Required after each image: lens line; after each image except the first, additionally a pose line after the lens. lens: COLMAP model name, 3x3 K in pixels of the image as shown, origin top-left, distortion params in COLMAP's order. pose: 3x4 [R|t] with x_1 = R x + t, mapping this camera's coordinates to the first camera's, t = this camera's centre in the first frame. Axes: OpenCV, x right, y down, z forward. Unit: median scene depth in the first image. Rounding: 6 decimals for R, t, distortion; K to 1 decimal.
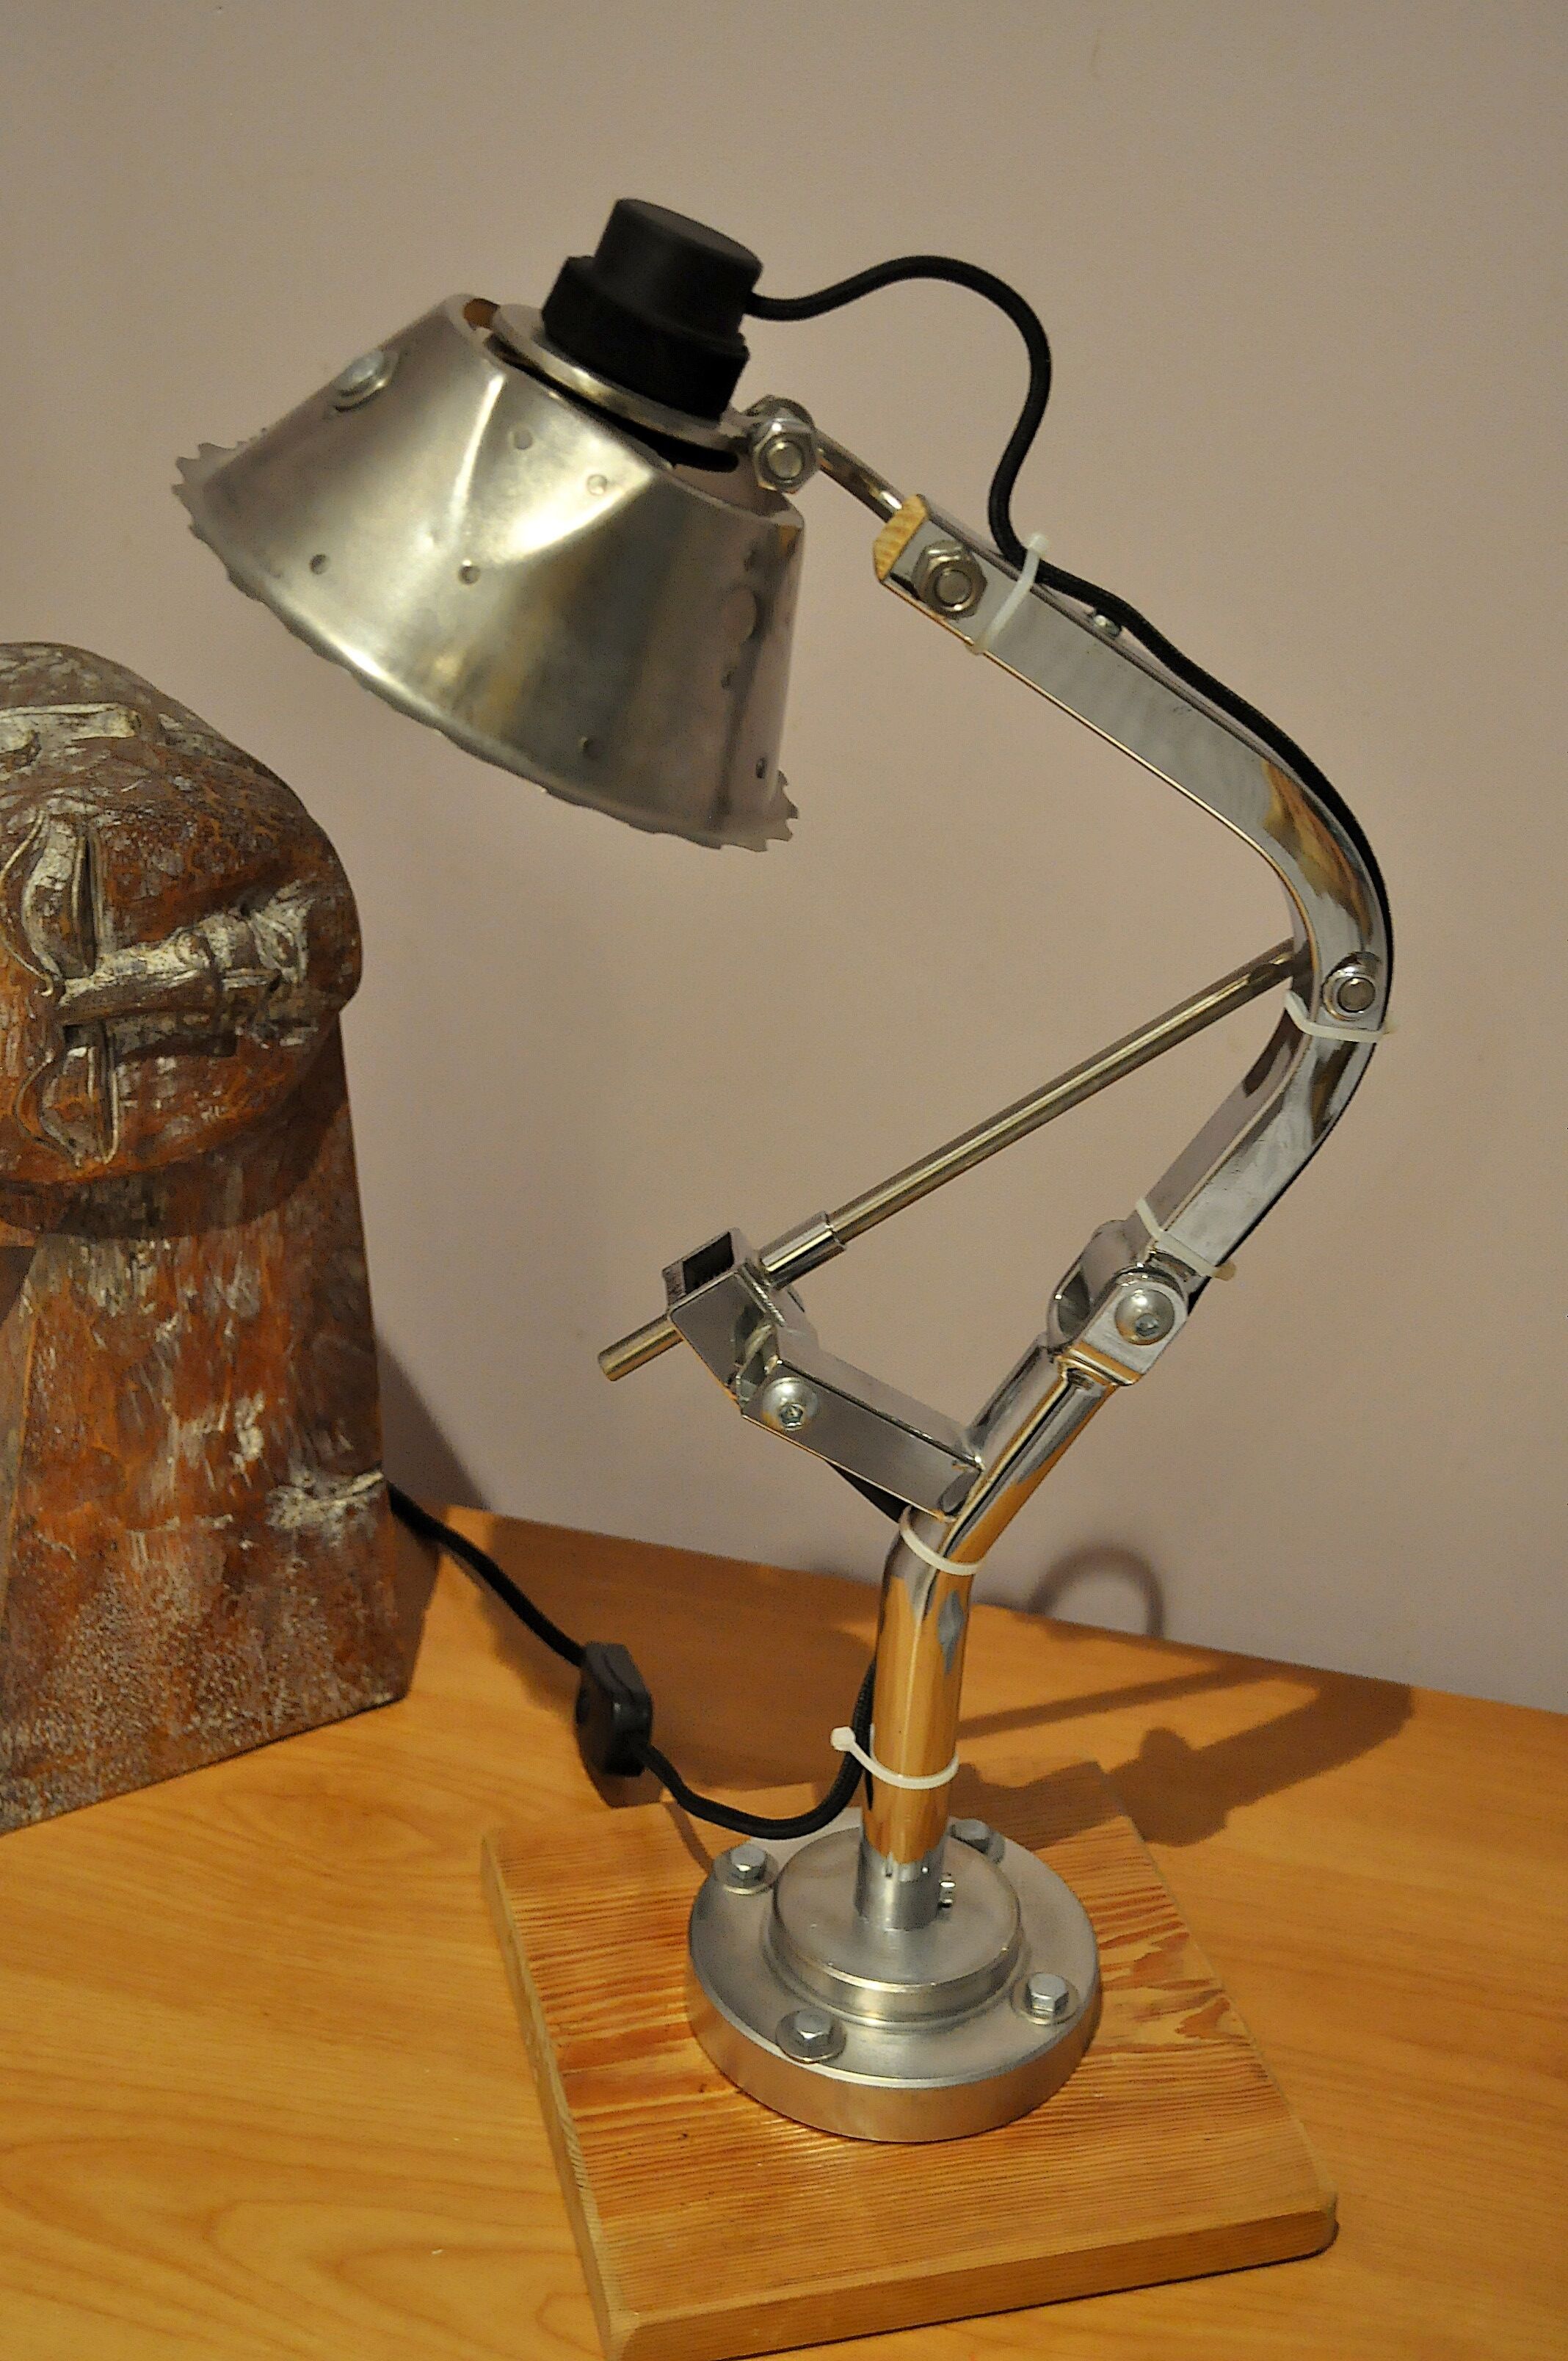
lens RADIAL K [[3046.7, 0, 784.0], [0, 3046.7, 1180.5], [0, 0, 1]] dist [-0.022524, -0.007350]
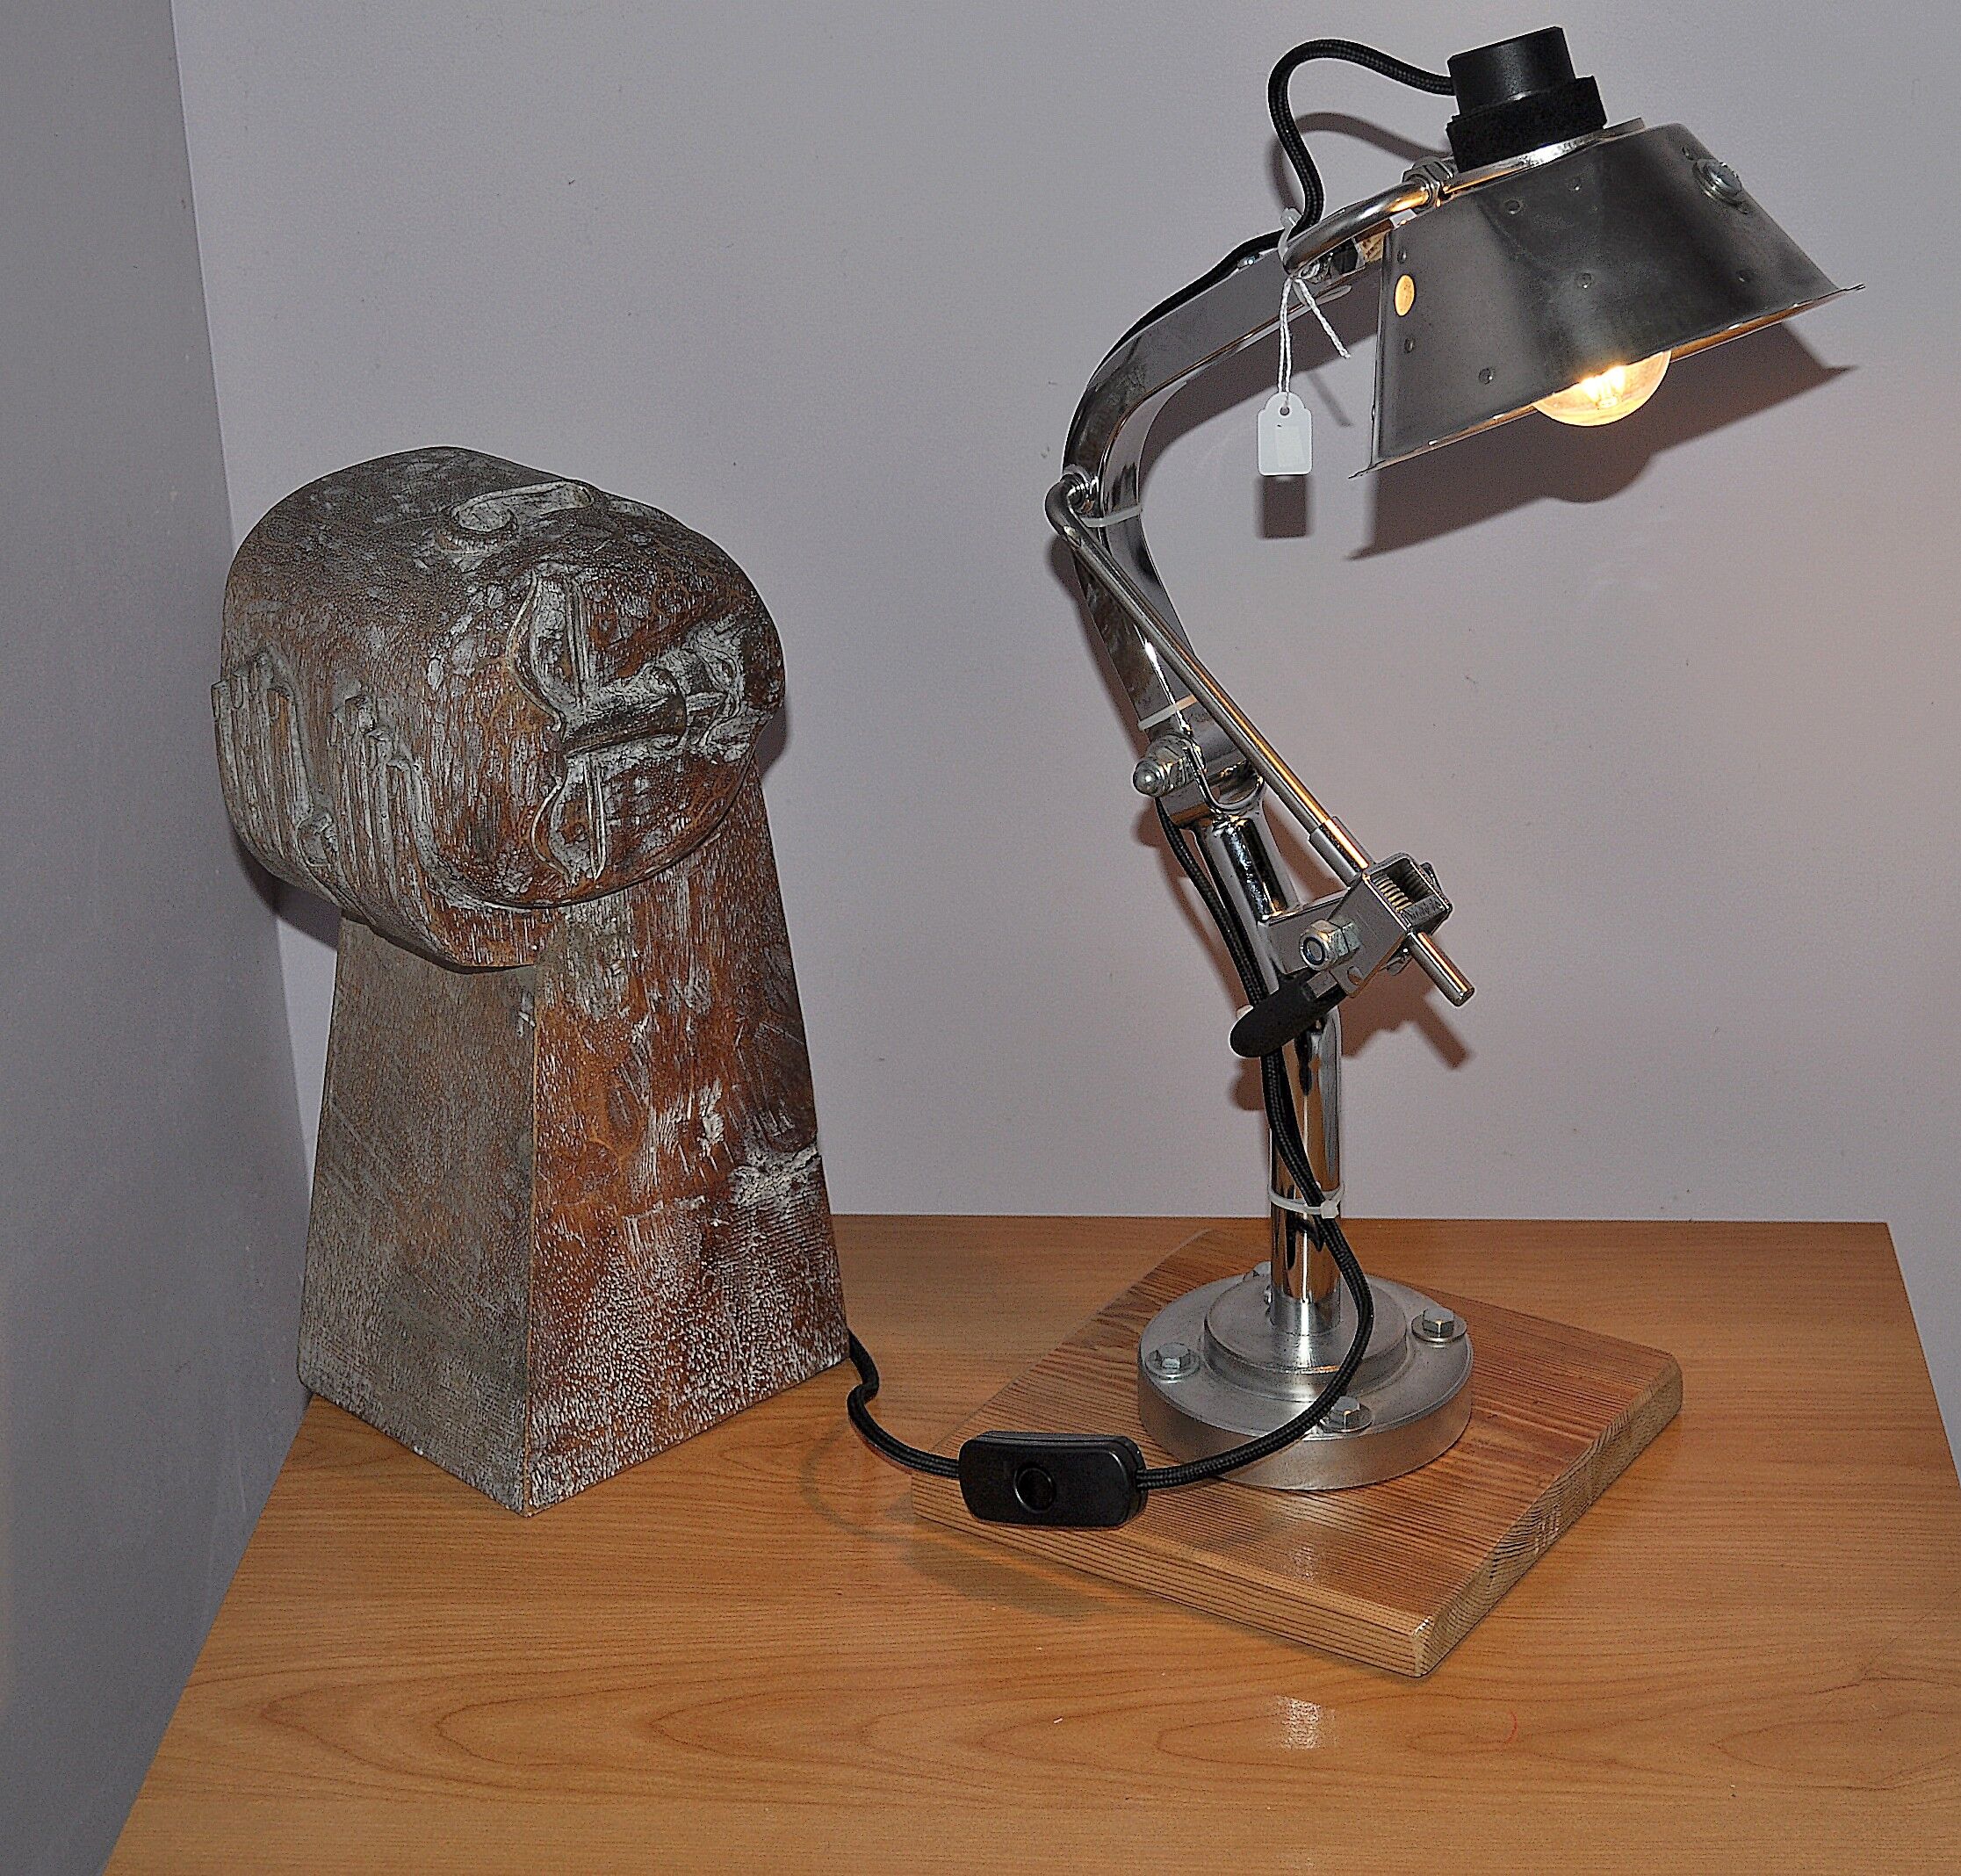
lens RADIAL K [[3963.9, 0, 1261.3], [0, 3963.9, 934.9], [0, 0, 1]] dist [-0.006304, -0.162818]
pose [[0.973021, -0.141901, 0.181916, -0.251479], [0.151126, 0.987791, -0.037824, 0.109090], [-0.174328, 0.064296, 0.982586, -0.510874]]
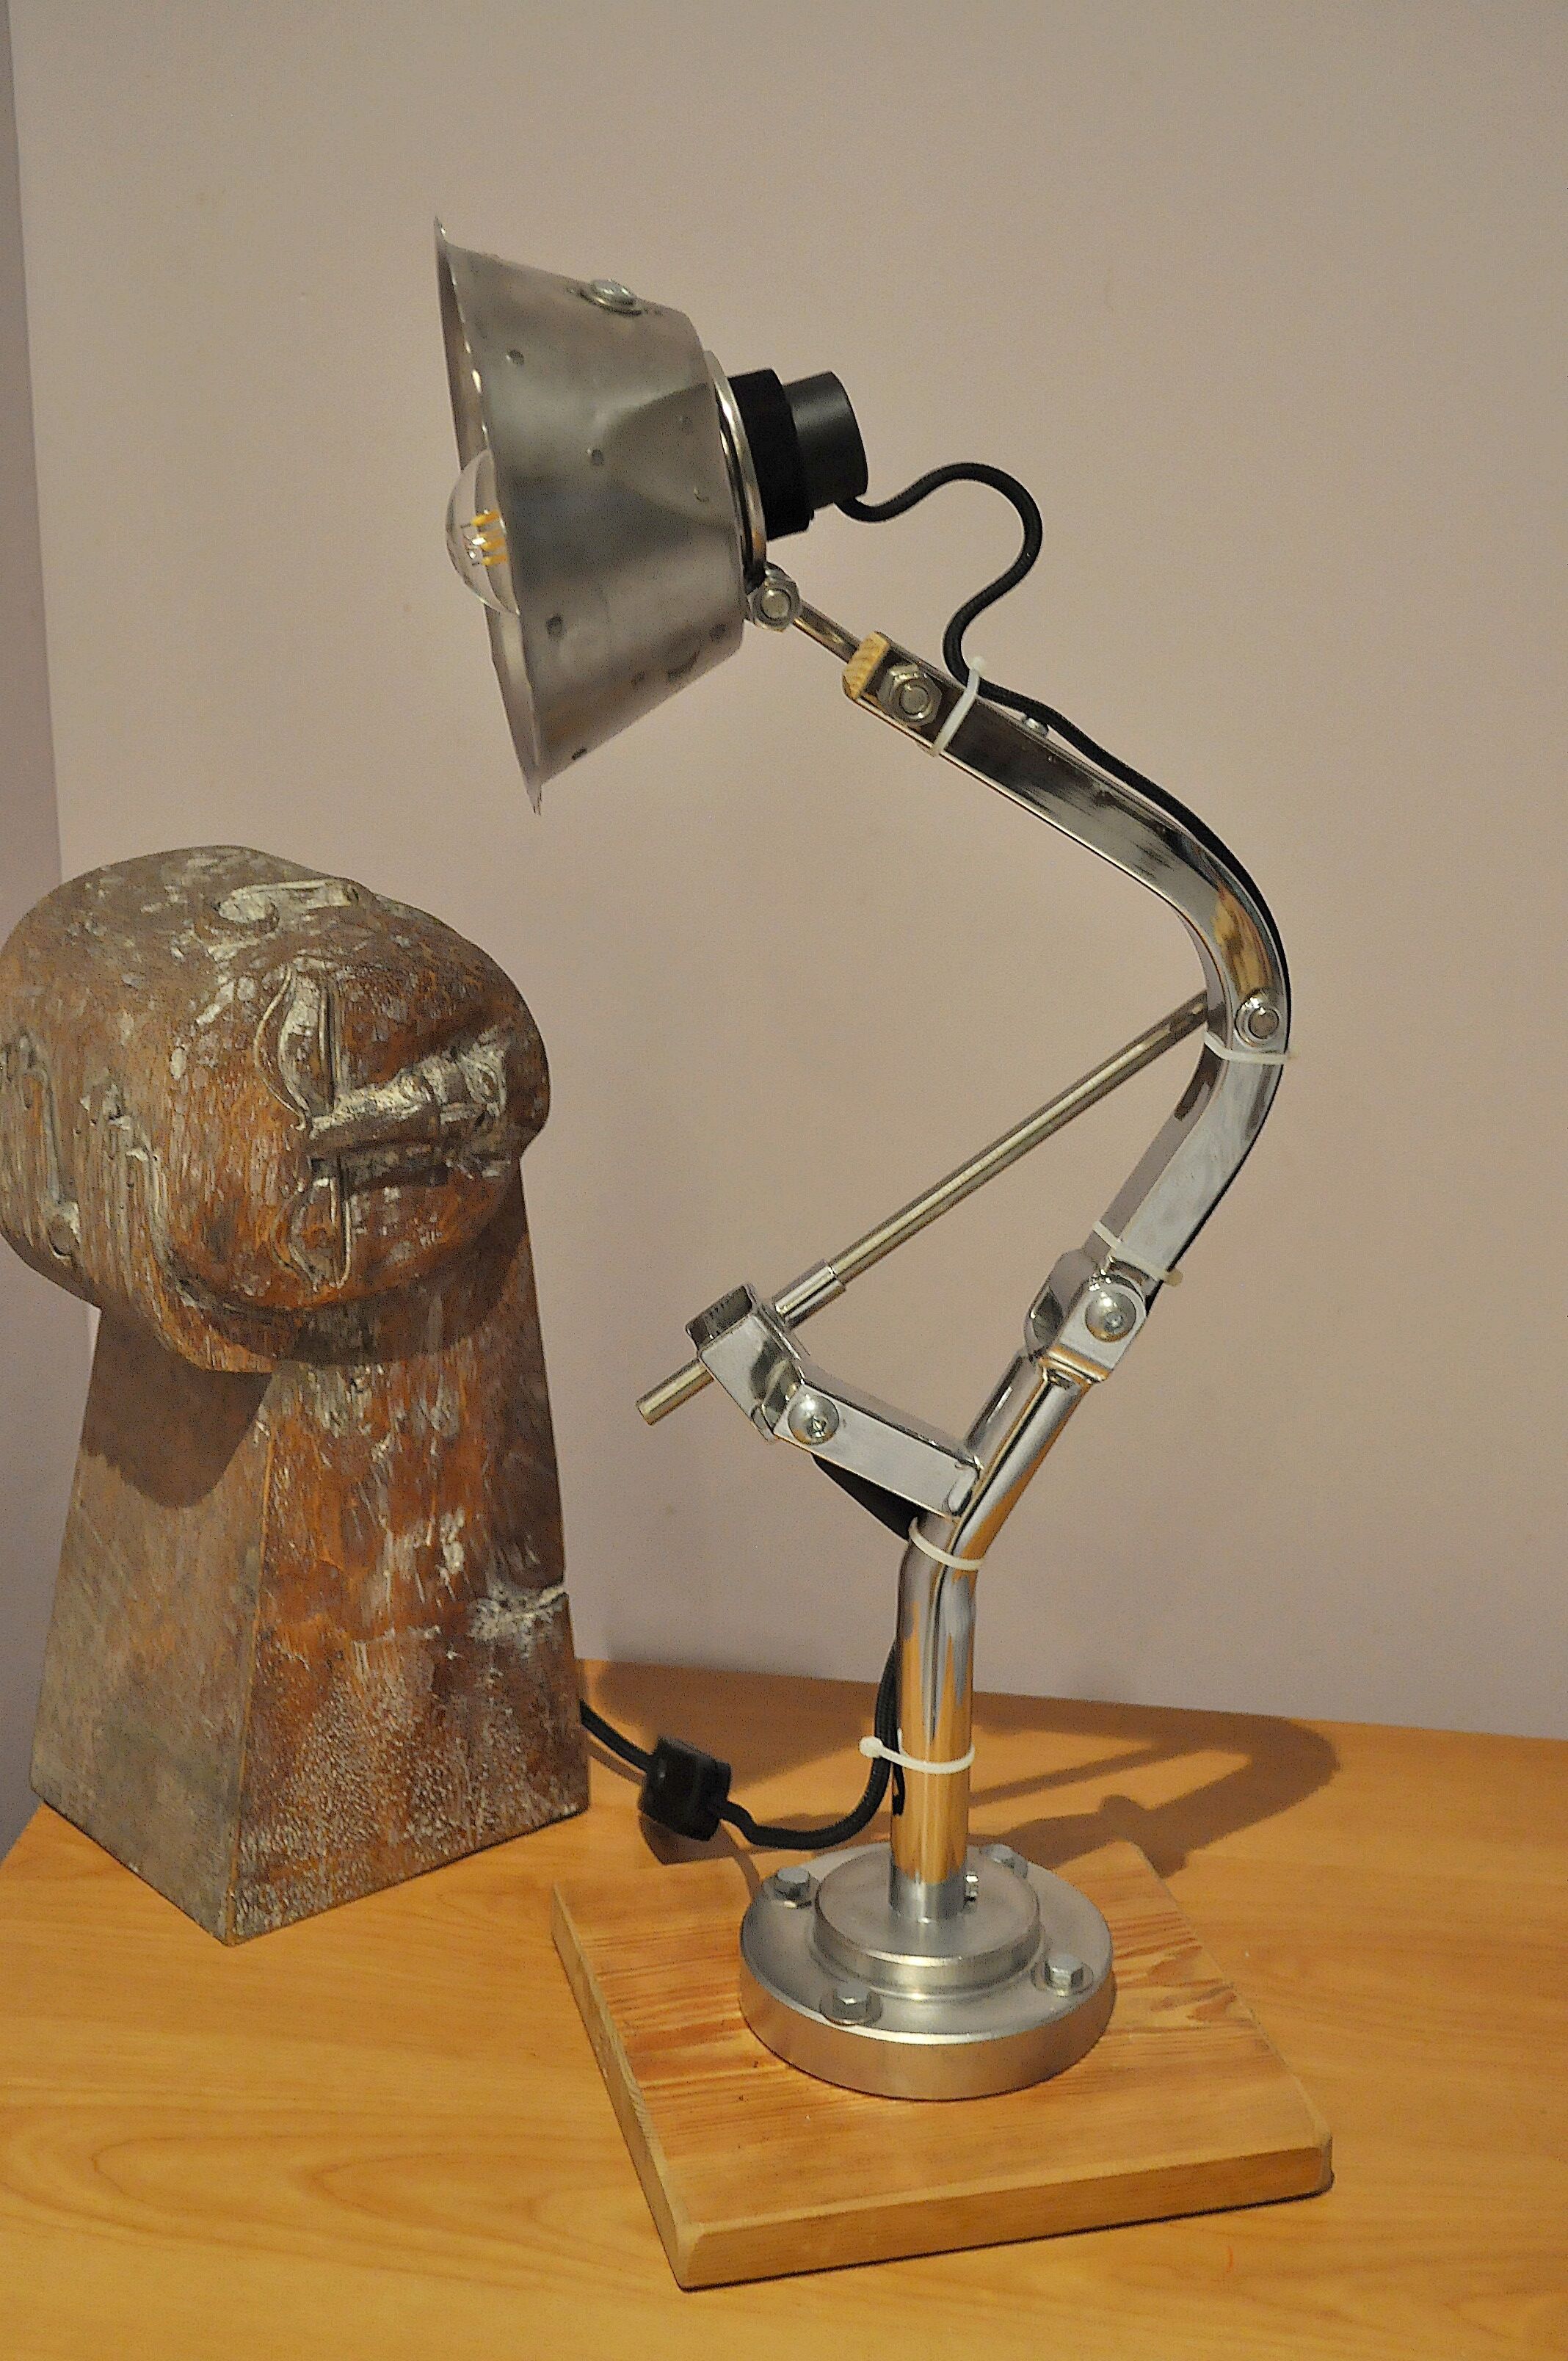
lens RADIAL K [[3646.3, 0, 784.0], [0, 3646.3, 1180.5], [0, 0, 1]] dist [-0.015323, 0.004036]
pose [[0.994781, -0.070825, 0.073450, -0.154421], [0.079592, 0.989052, -0.124260, 0.133582], [-0.063845, 0.129458, 0.989527, -0.337485]]
